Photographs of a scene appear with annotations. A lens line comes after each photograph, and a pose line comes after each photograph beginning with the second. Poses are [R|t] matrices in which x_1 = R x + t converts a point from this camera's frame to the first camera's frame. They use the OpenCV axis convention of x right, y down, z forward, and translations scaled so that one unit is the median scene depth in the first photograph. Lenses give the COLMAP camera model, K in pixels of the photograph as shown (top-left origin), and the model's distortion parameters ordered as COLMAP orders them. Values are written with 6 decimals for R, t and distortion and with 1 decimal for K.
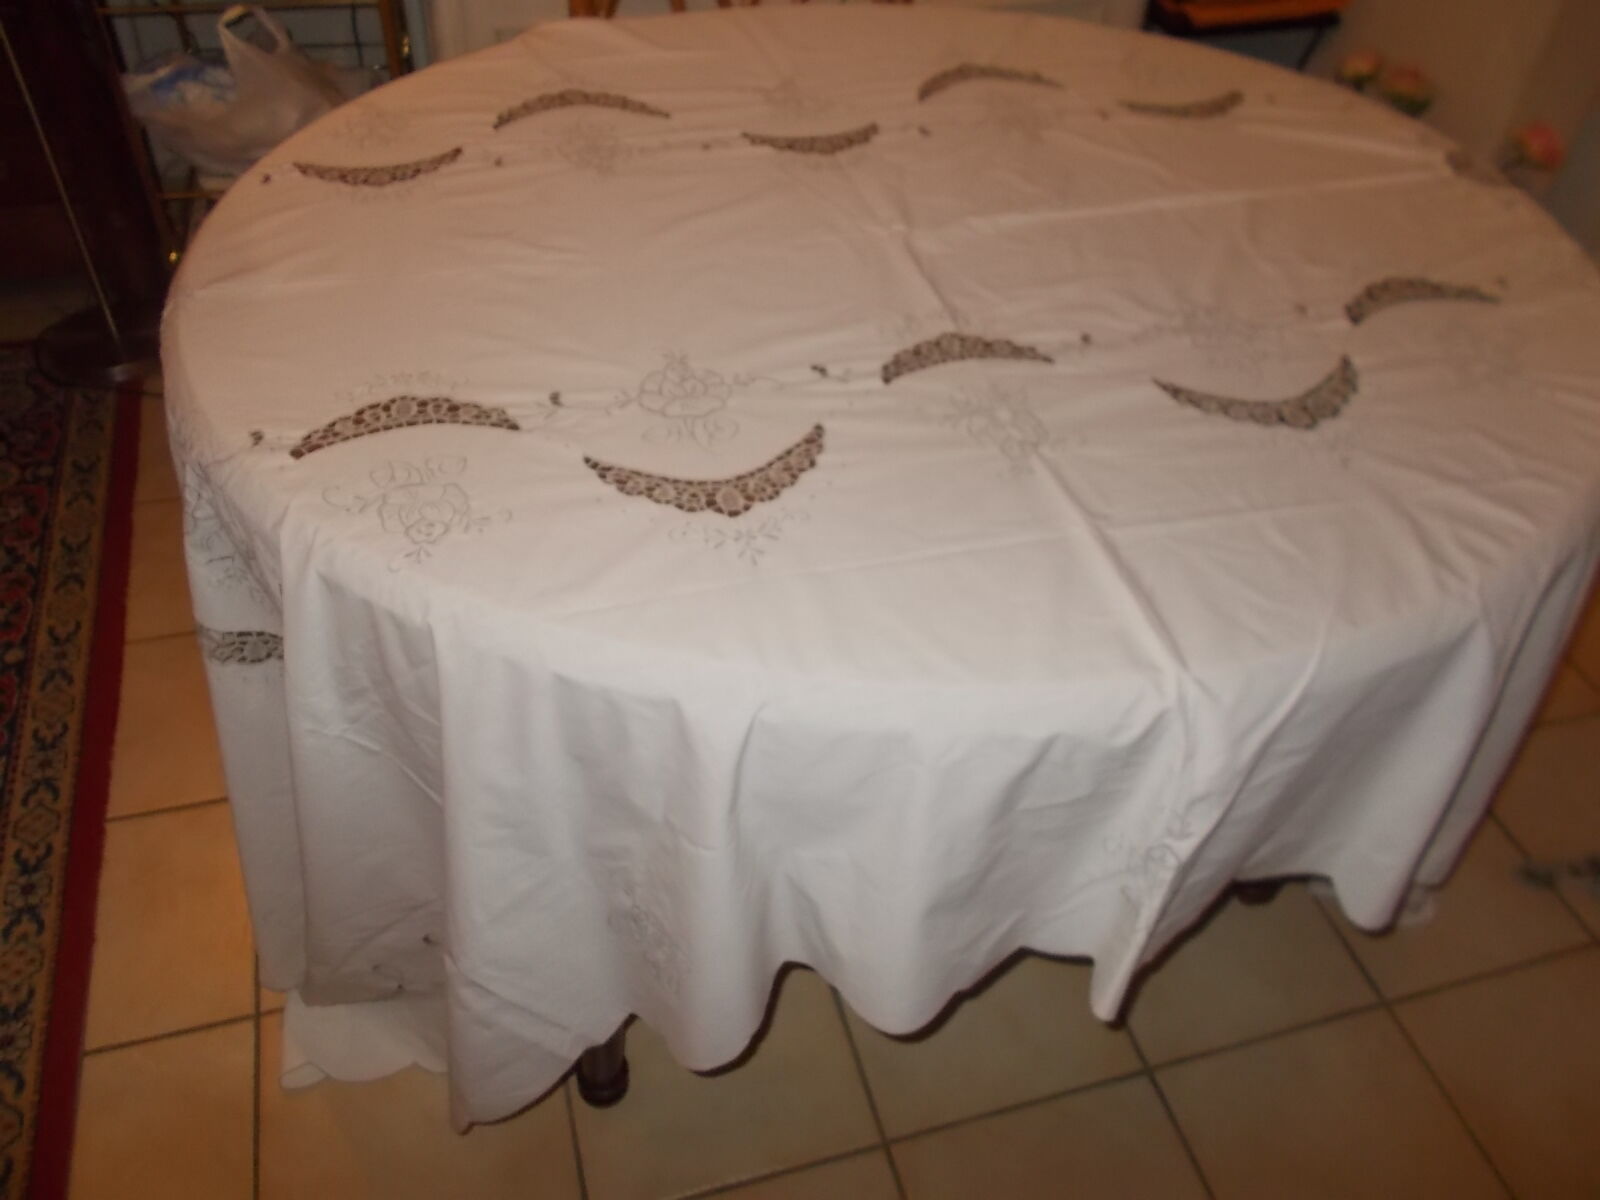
lens RADIAL K [[1254.2, 0, 840.4], [0, 1254.2, 602.5], [0, 0, 1]] dist [0.000395, -0.015233]
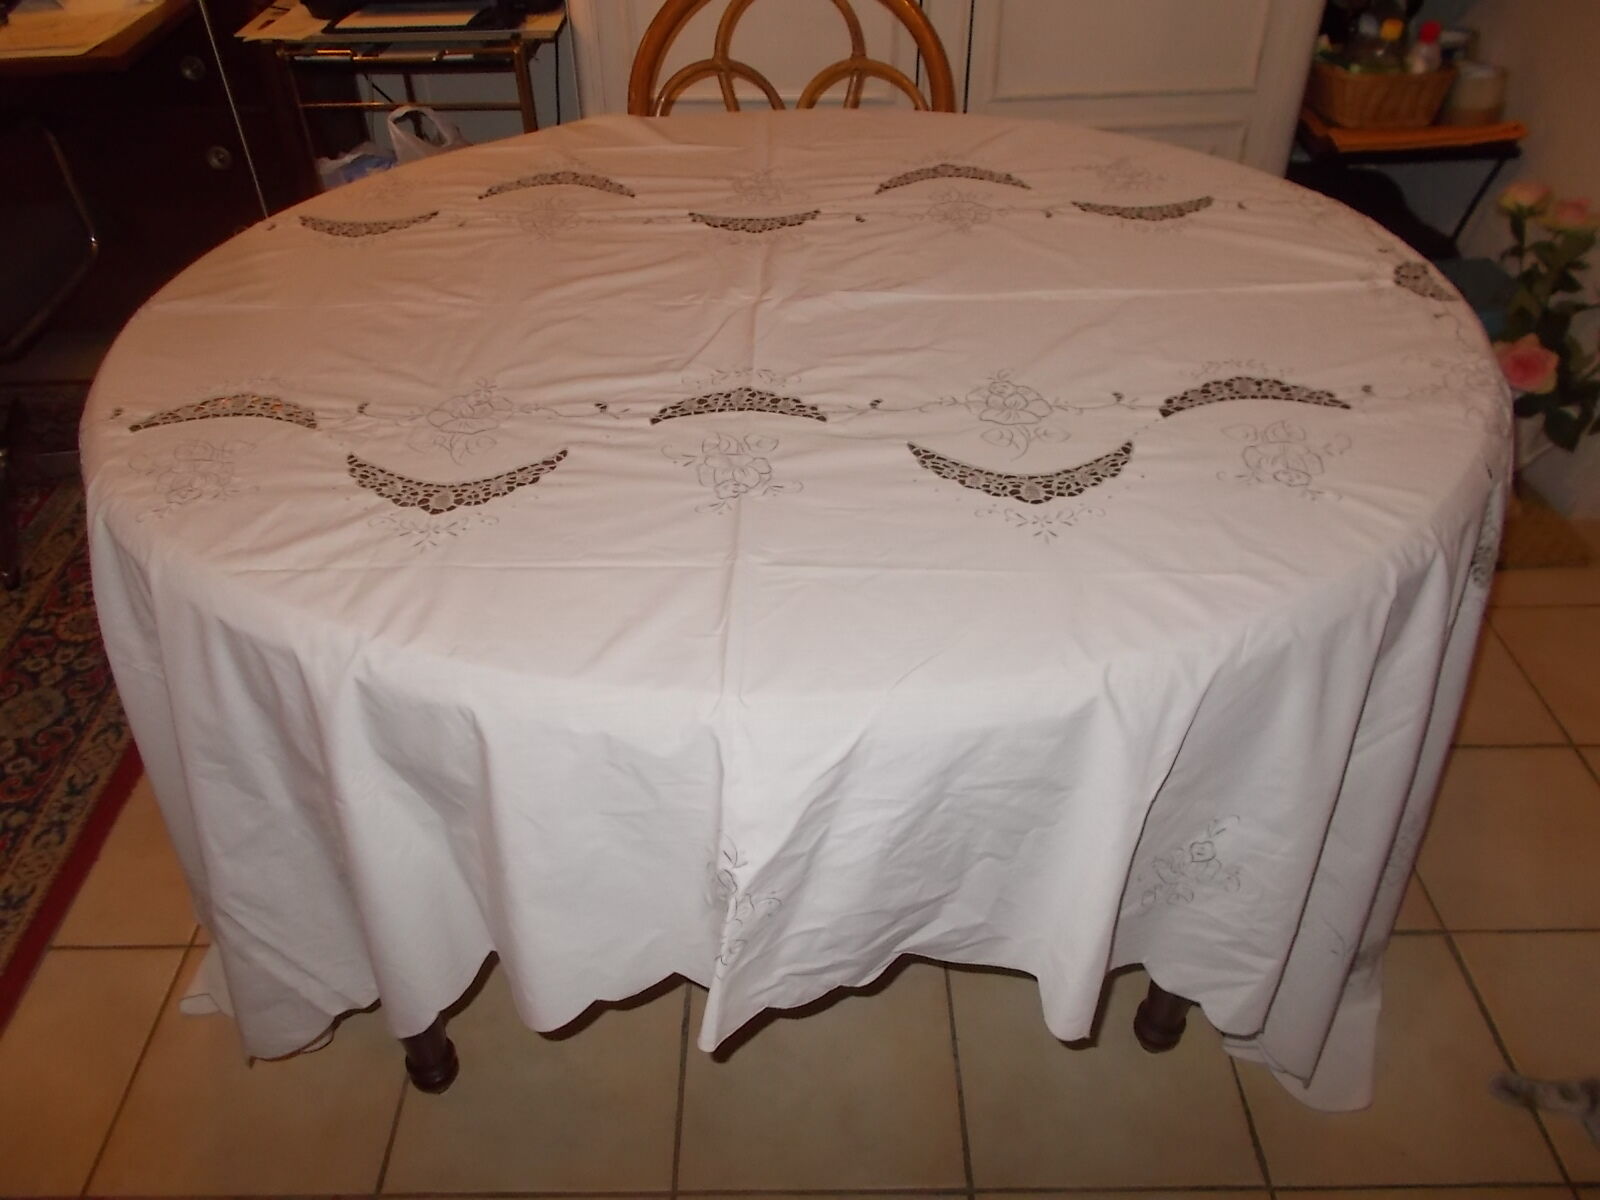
lens RADIAL K [[1254.2, 0, 840.4], [0, 1254.2, 602.5], [0, 0, 1]] dist [0.000395, -0.015233]
pose [[0.959167, 0.119794, -0.256220, 0.432082], [-0.144886, 0.986099, -0.081343, 0.036502], [0.242914, 0.115144, 0.963190, 0.019991]]
